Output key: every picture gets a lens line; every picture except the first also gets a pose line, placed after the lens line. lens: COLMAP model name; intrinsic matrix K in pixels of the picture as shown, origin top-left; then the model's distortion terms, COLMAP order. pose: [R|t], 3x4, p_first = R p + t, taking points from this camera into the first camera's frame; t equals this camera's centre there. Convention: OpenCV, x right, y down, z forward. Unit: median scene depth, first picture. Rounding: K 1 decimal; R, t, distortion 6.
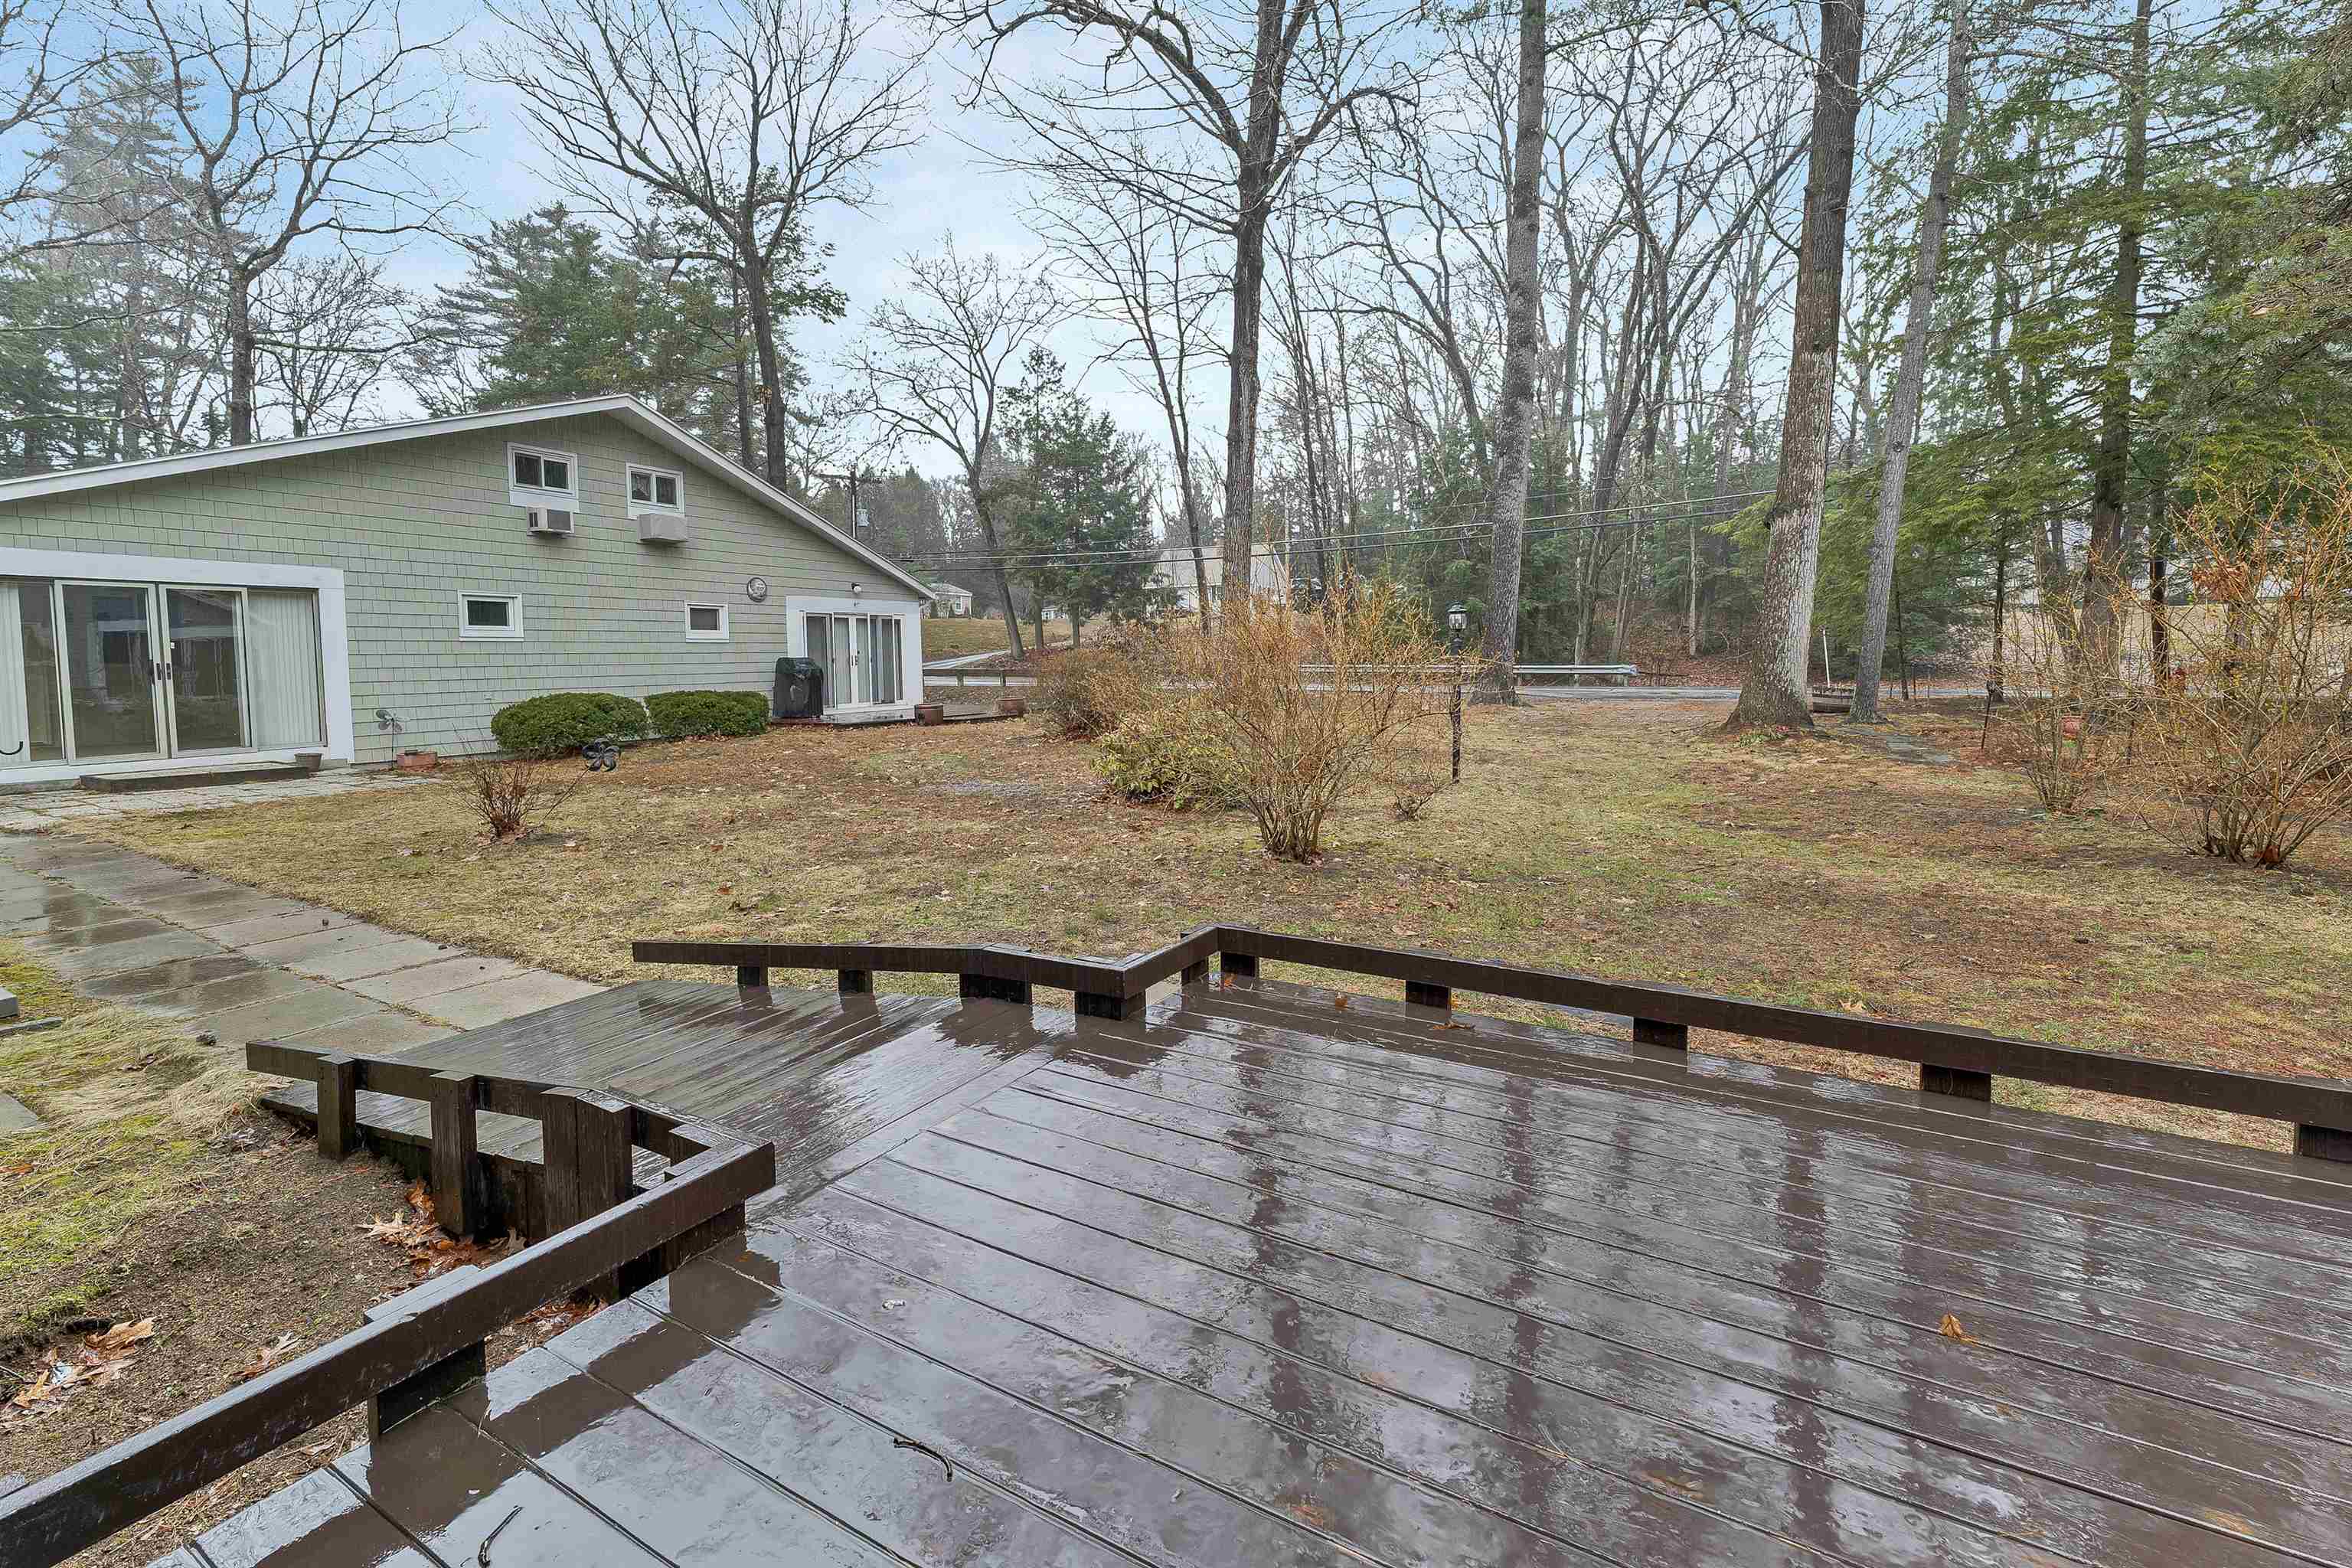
lens RADIAL K [[1017.5, 0, 1179.4], [0, 1017.5, 708.8], [0, 0, 1]] dist [-0.001548, -0.000047]
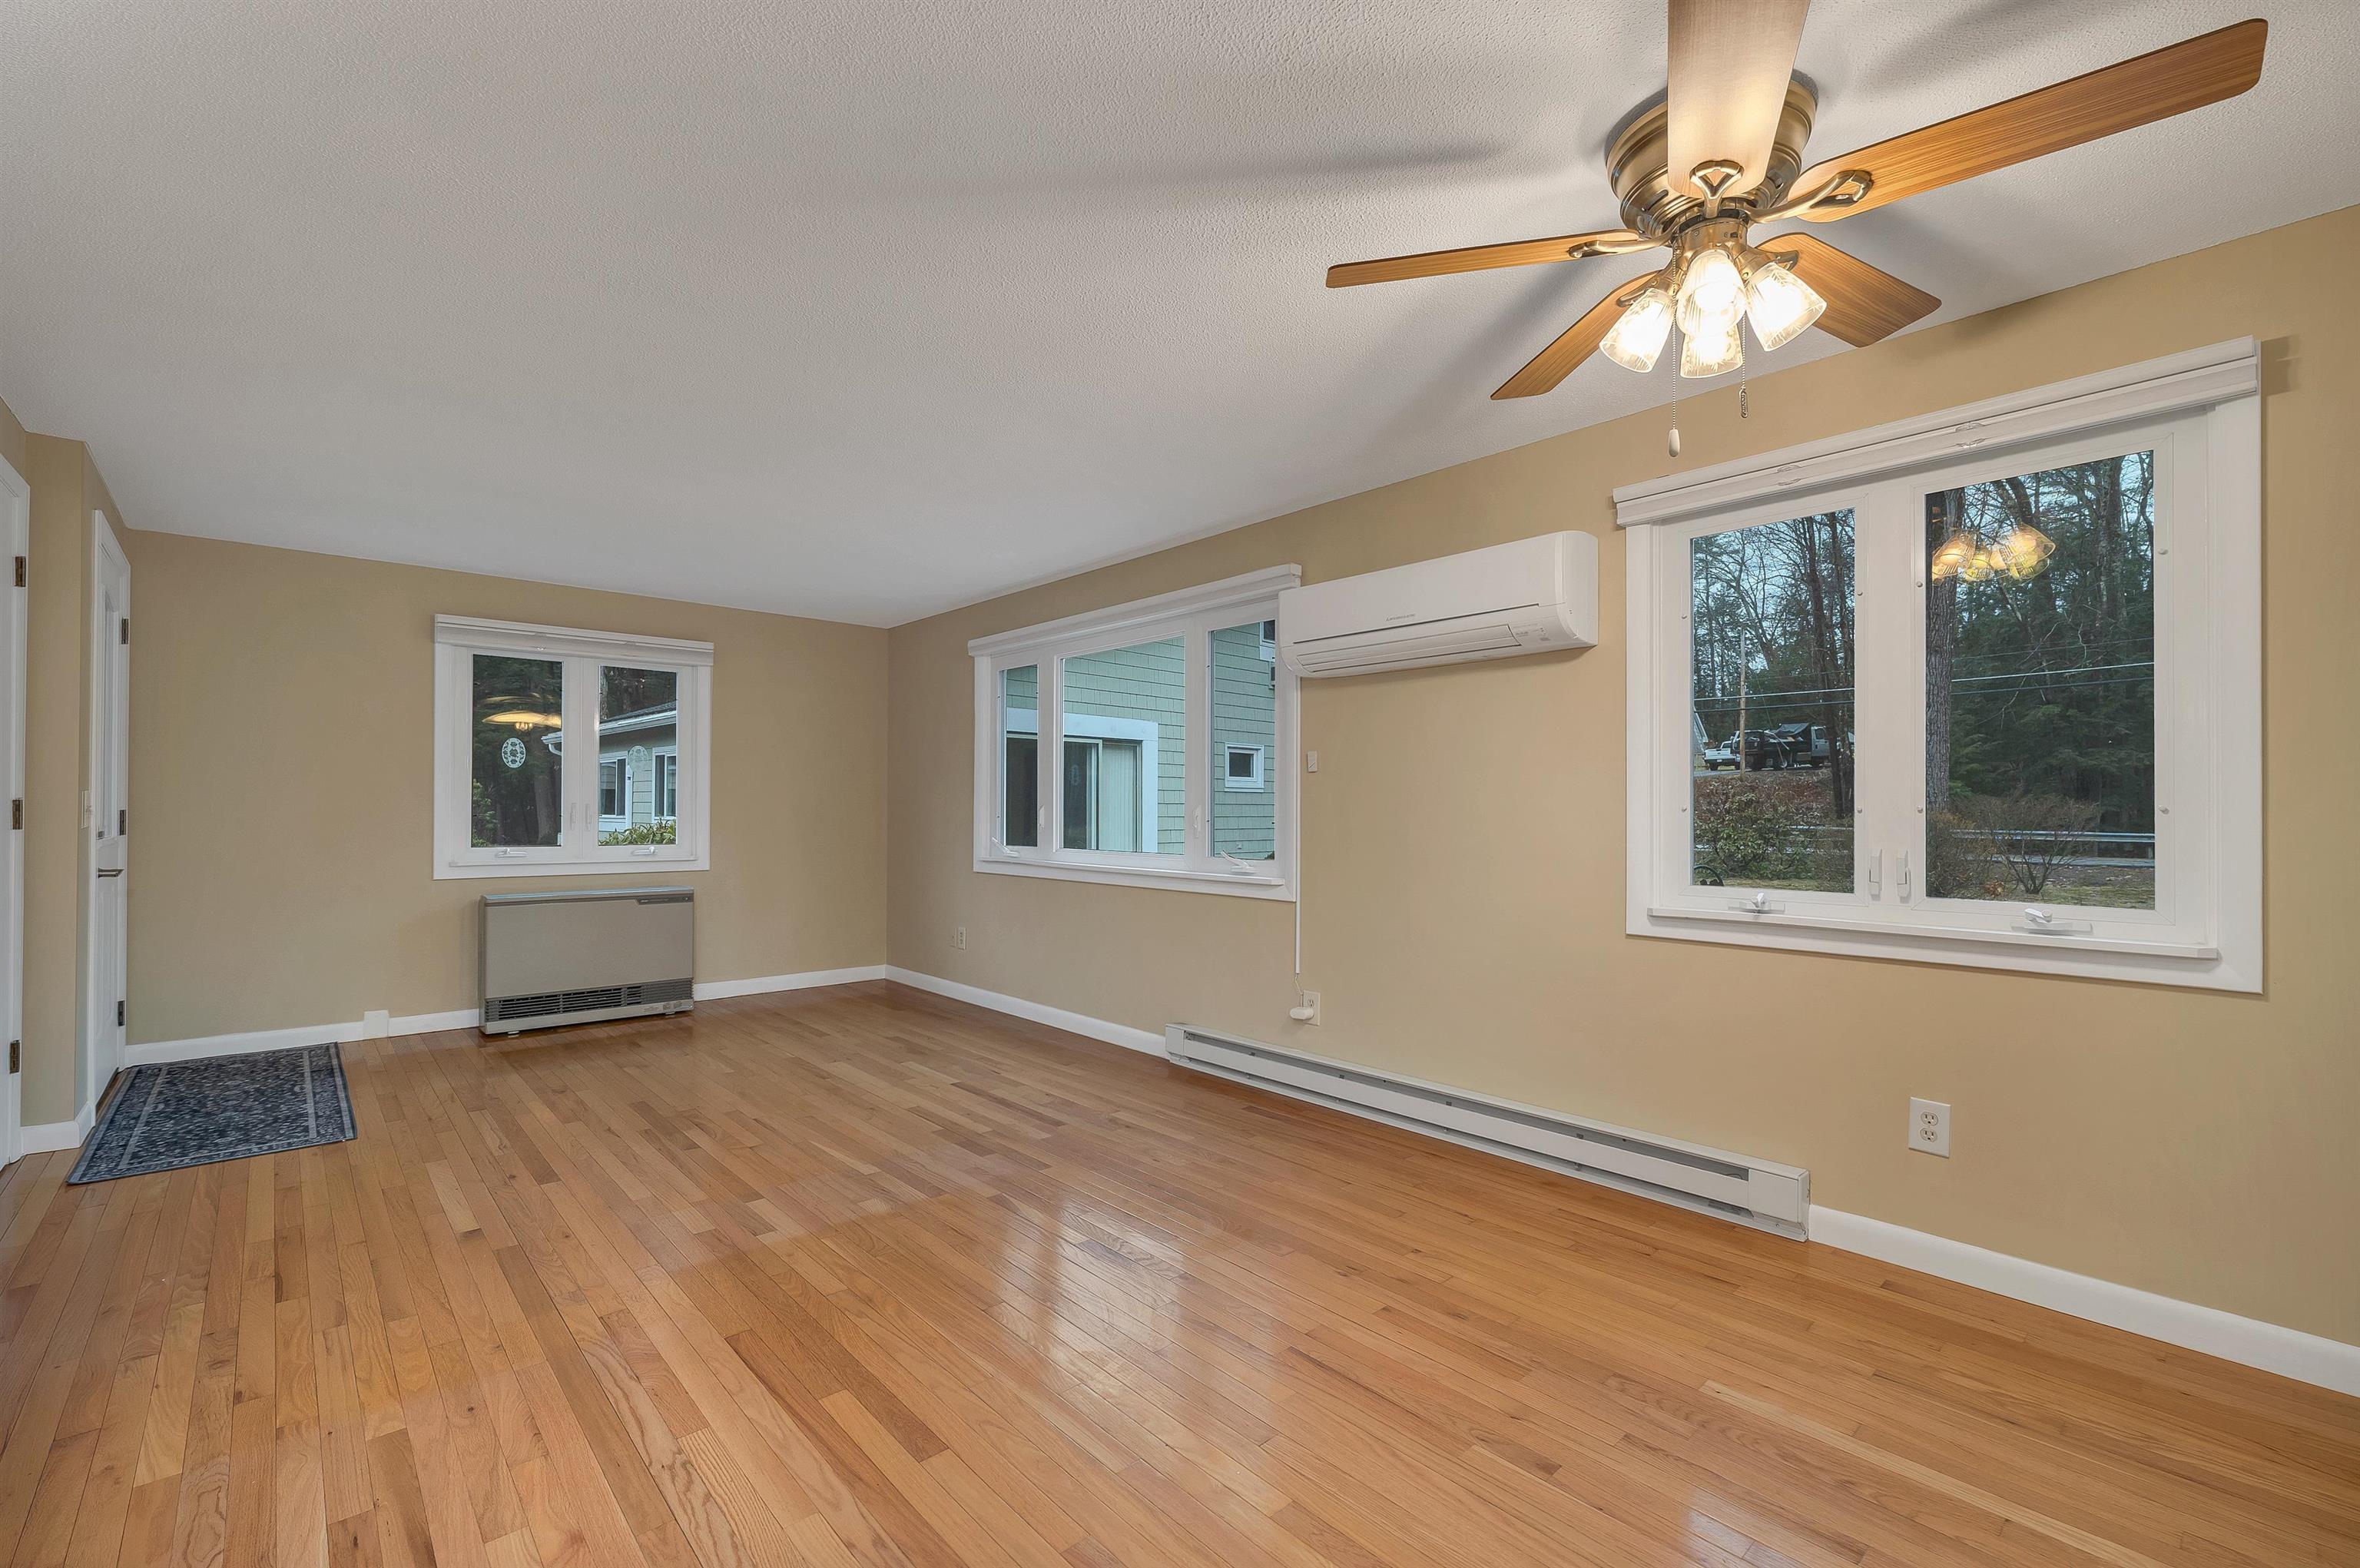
lens RADIAL K [[1001.4, 0, 1177.1], [0, 1001.4, 806.5], [0, 0, 1]] dist [-0.000179, 0.000383]
pose [[0.953568, 0.014242, -0.300841, -0.380756], [-0.030725, 0.998270, -0.050129, 0.000479], [0.299607, 0.057045, 0.952356, 0.020394]]
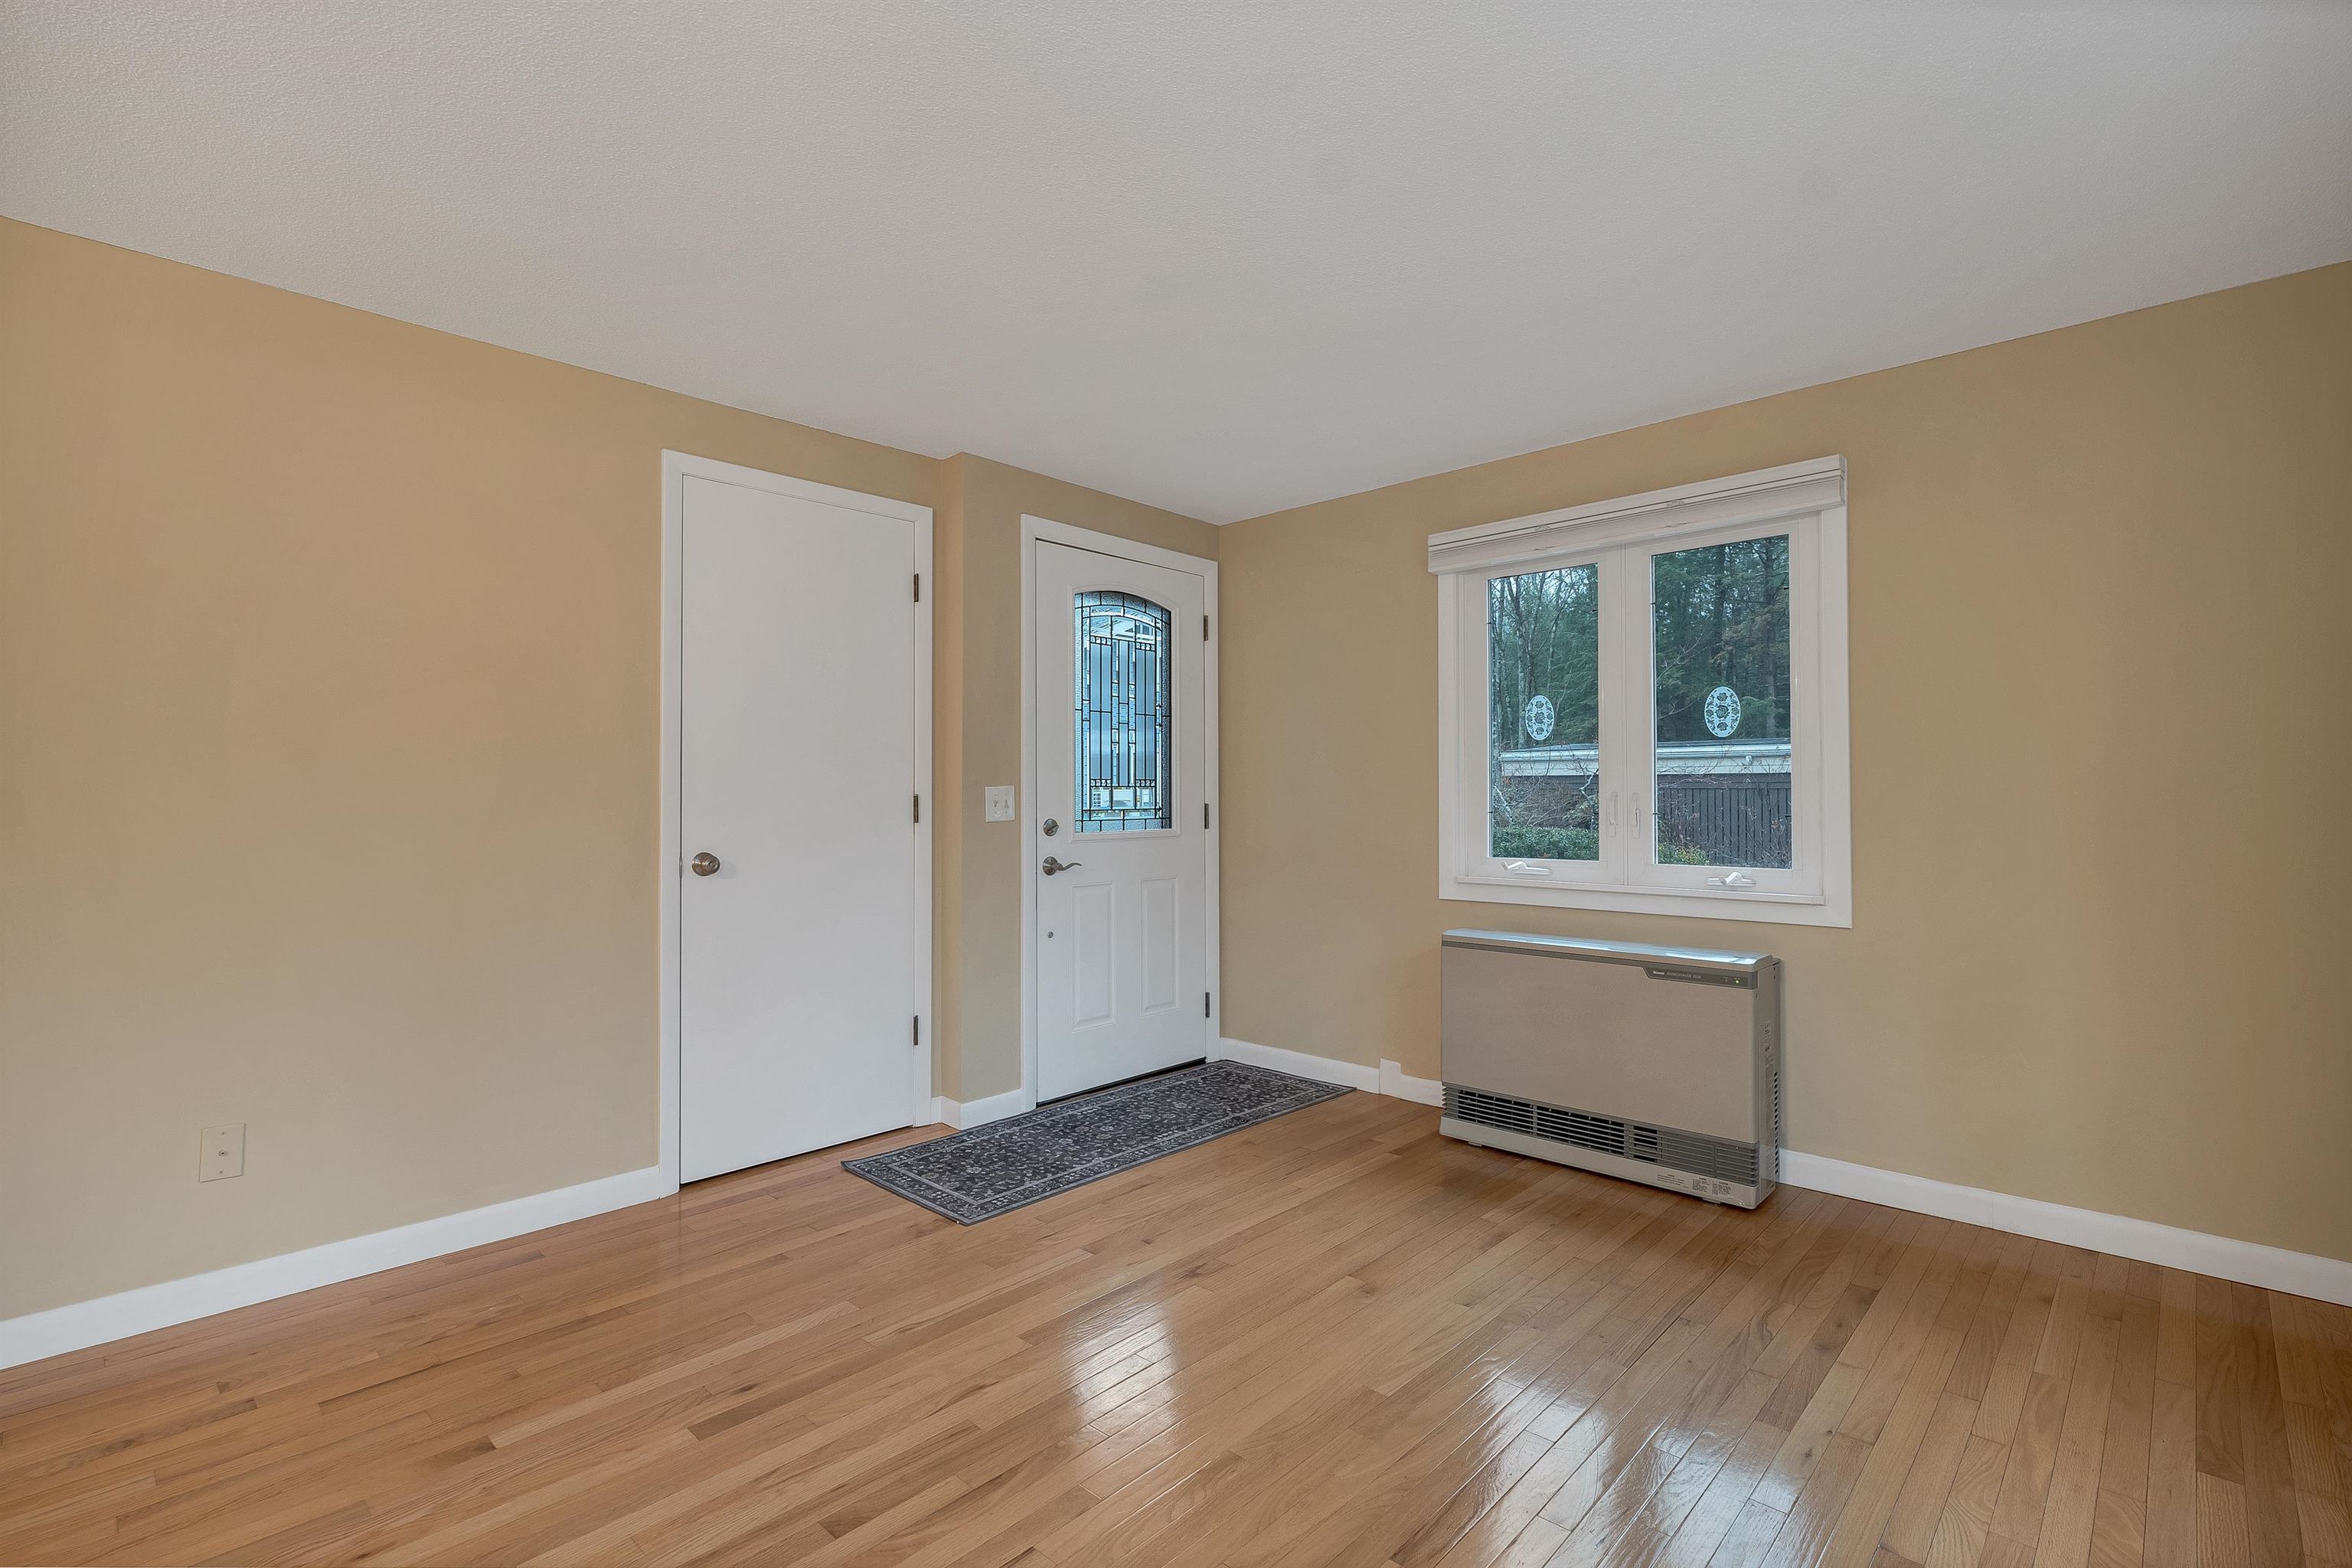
lens RADIAL K [[1062.7, 0, 1185.7], [0, 1062.7, 788.1], [0, 0, 1]] dist [0.000549, -0.000400]
pose [[-0.222076, -0.000900, -0.975029, -0.440616], [-0.046537, 0.998870, 0.009678, -0.009476], [0.973918, 0.047524, -0.221867, 0.227665]]
